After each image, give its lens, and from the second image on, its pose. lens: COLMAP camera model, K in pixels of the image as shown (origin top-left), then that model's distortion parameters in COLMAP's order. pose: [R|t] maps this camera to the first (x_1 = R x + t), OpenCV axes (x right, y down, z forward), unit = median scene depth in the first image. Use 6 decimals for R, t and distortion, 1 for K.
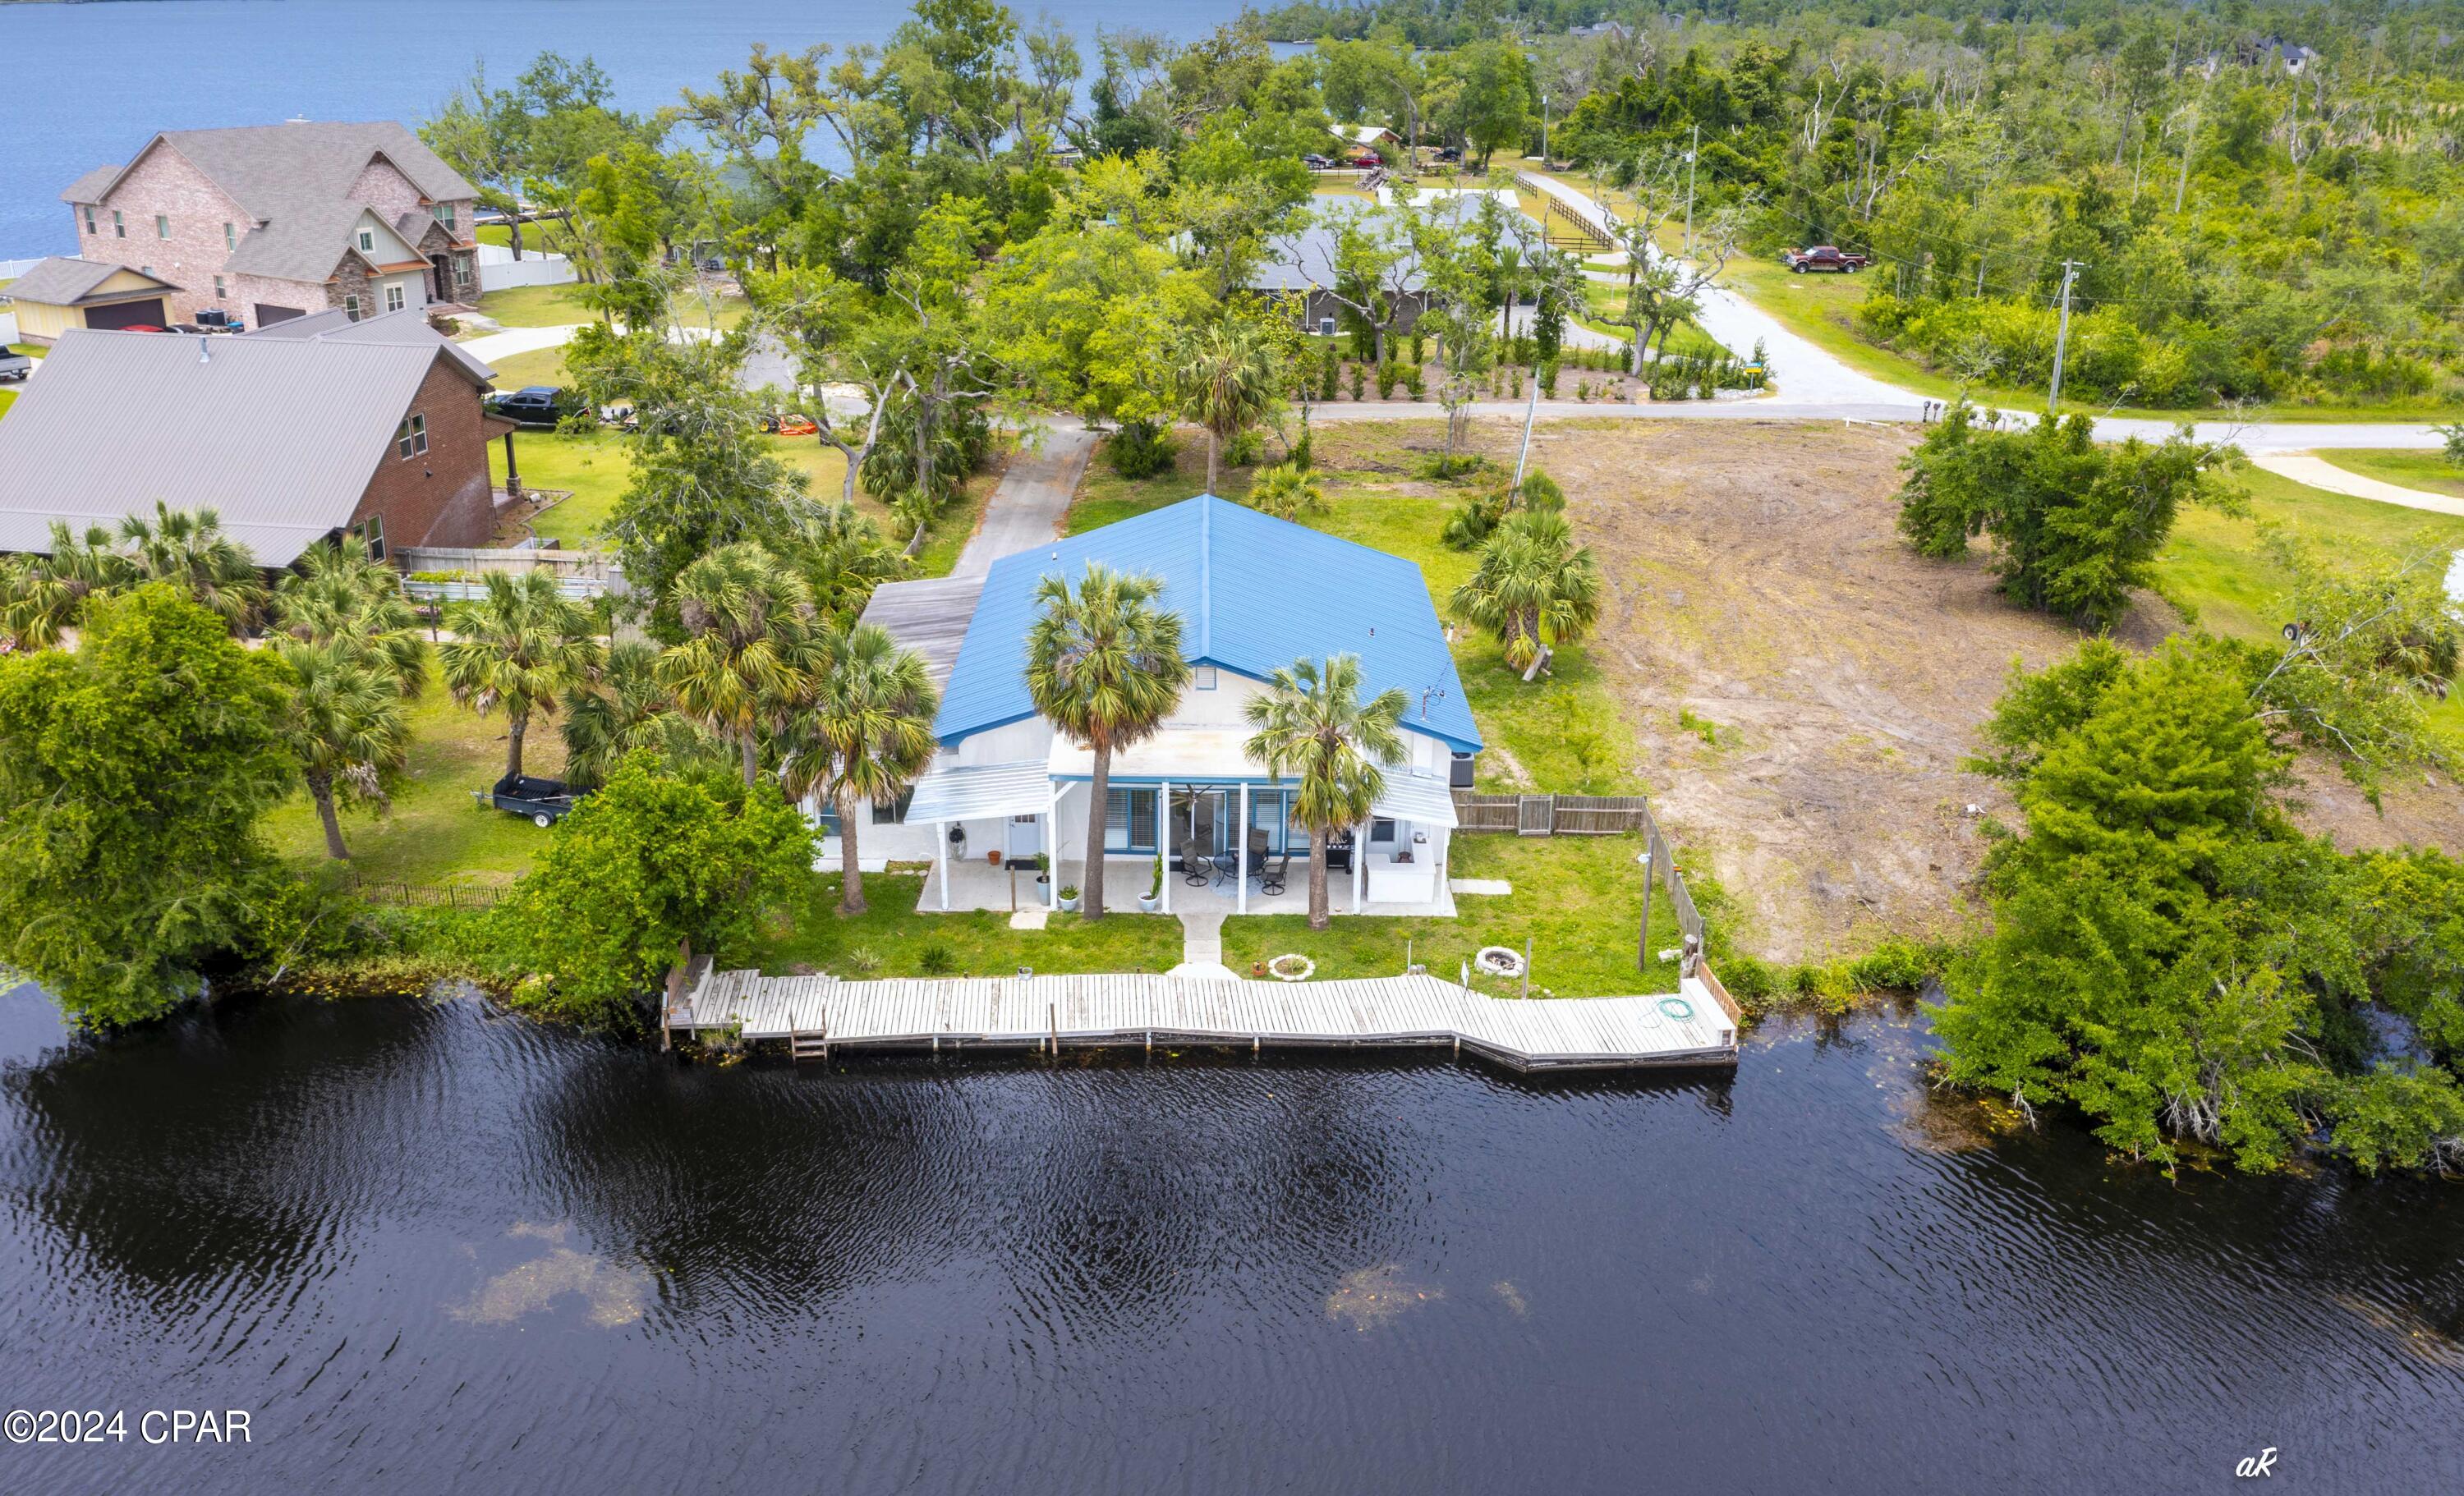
lens RADIAL K [[2160.7, 0, 1232.1], [0, 2160.7, 747.4], [0, 0, 1]] dist [0.020294, 0.021318]
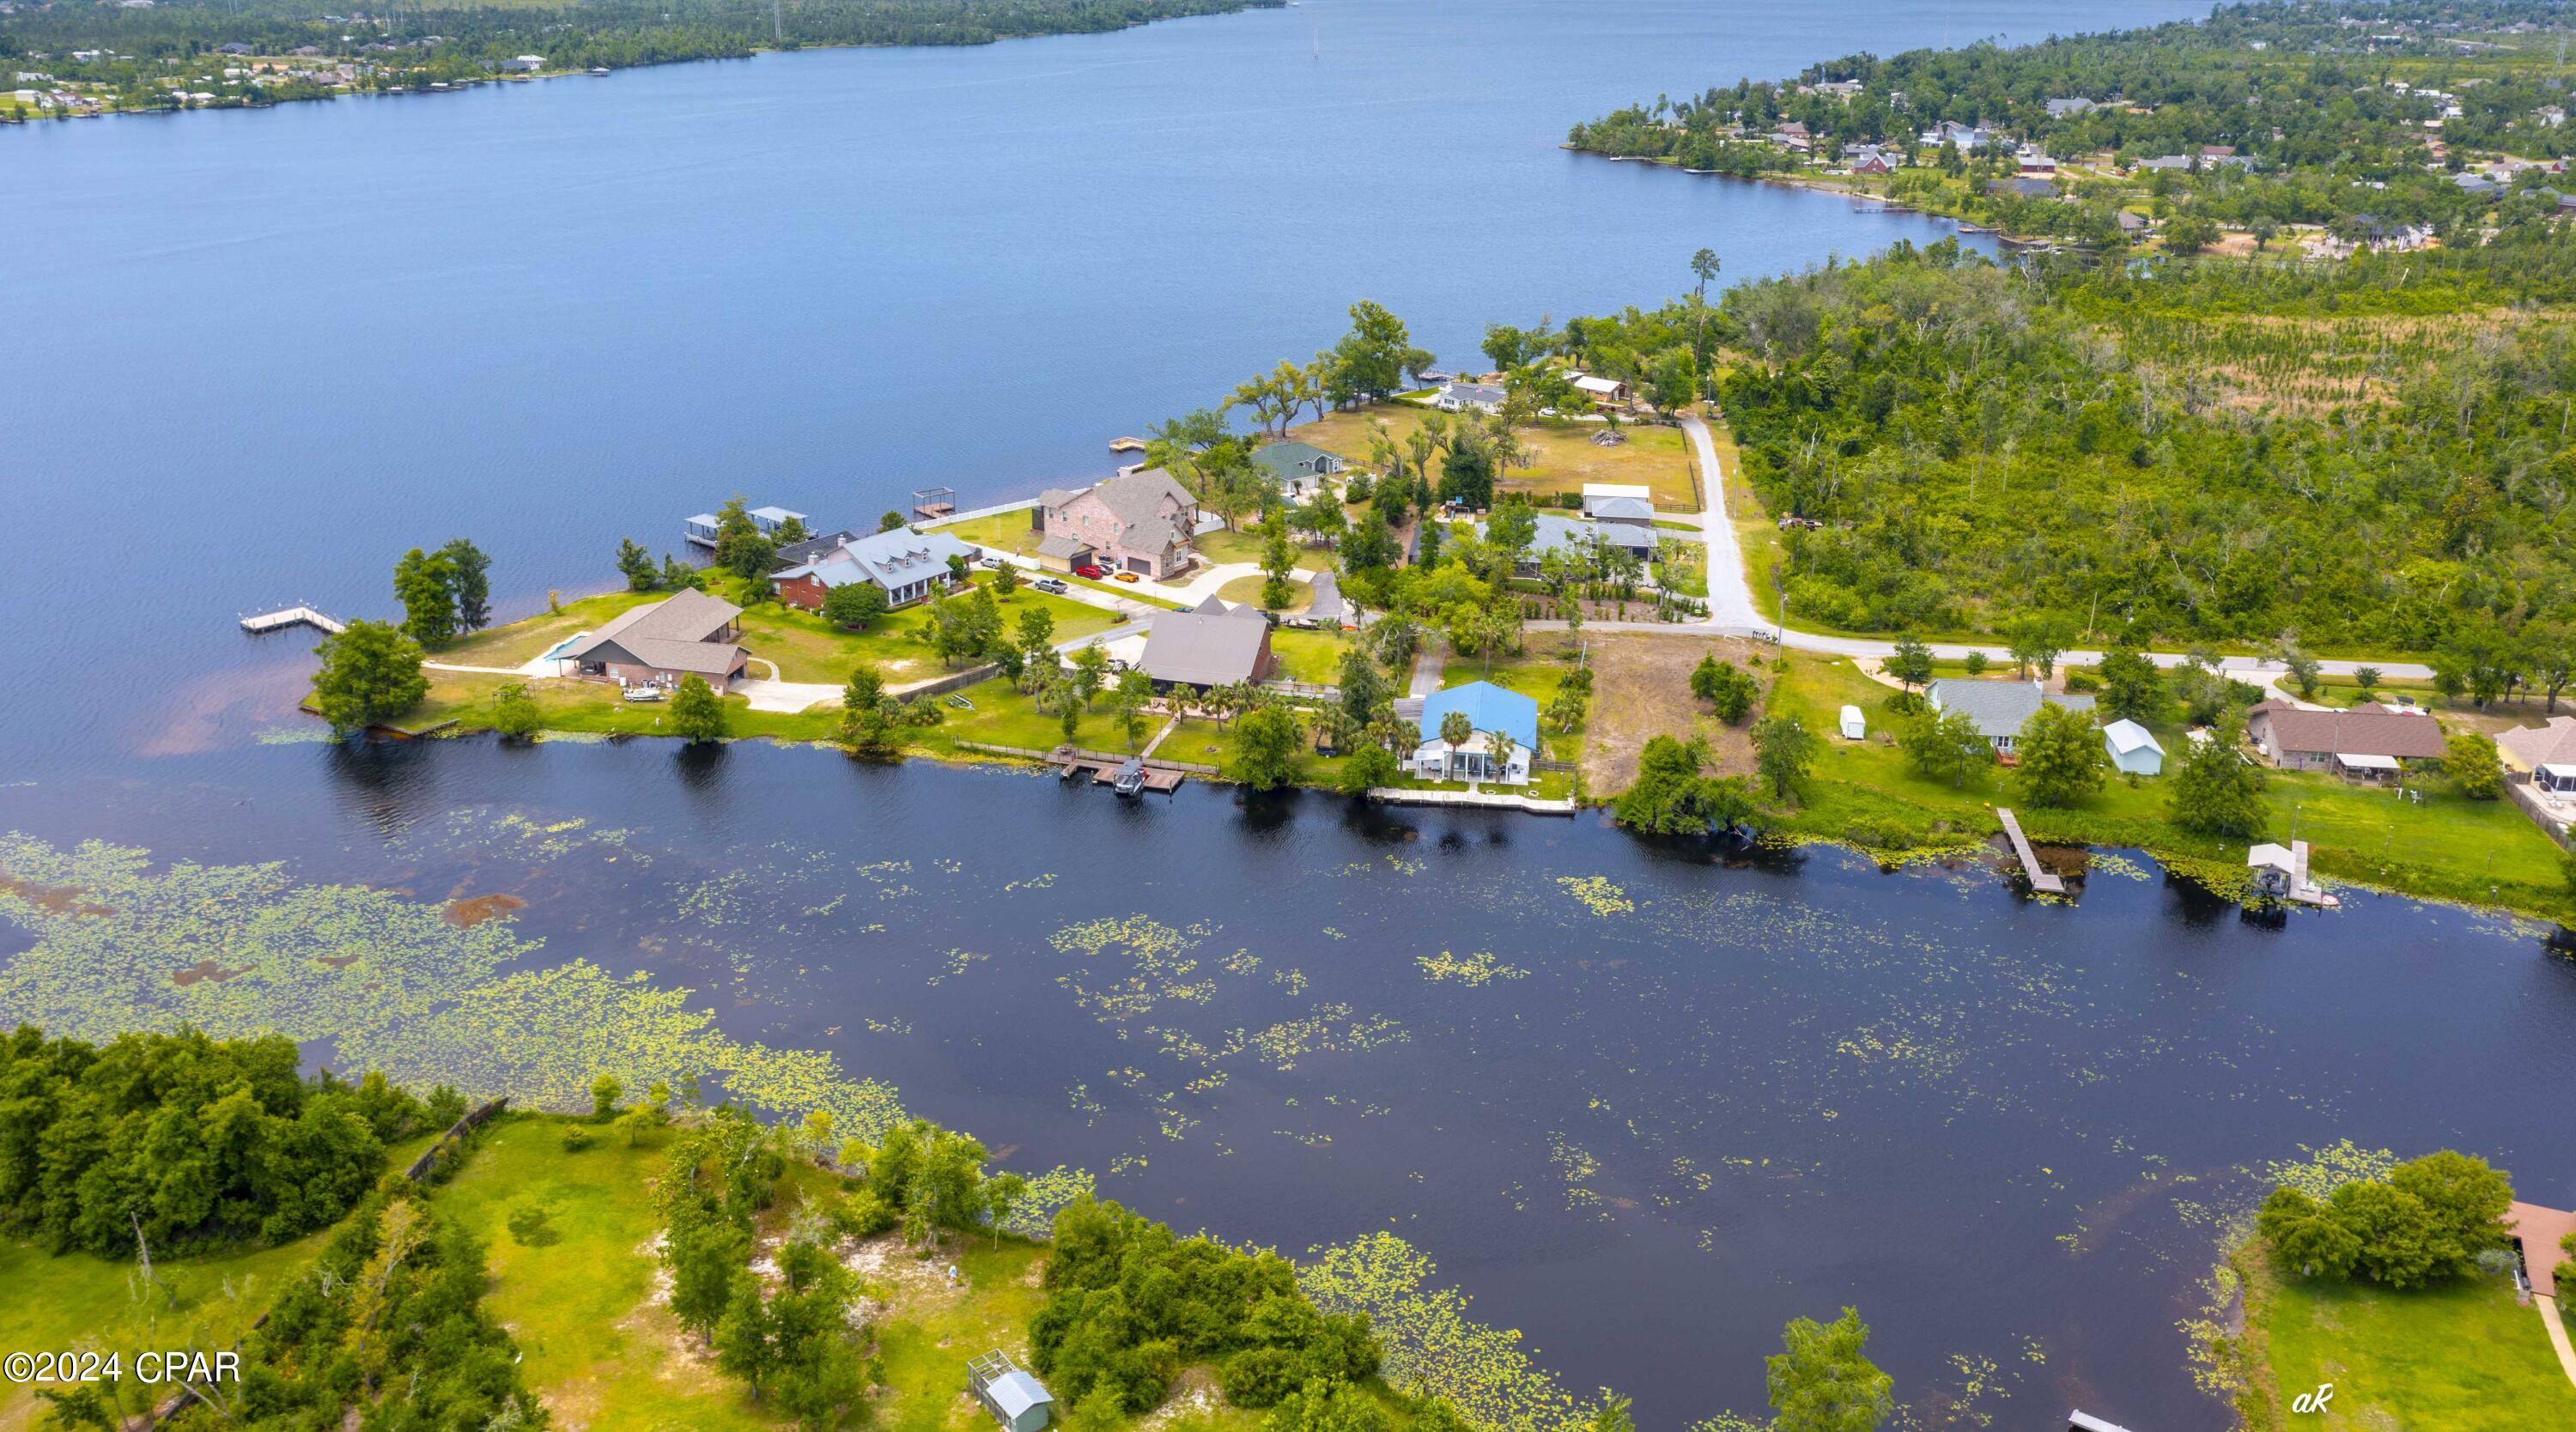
lens RADIAL K [[2022.7, 0, 1288.4], [0, 2022.7, 716.6], [0, 0, 1]] dist [-0.001360, -0.000180]
pose [[0.991141, 0.043127, -0.125617, 0.133342], [-0.043926, 0.999028, -0.003596, -0.032535], [0.125340, 0.009082, 0.992072, -3.437950]]
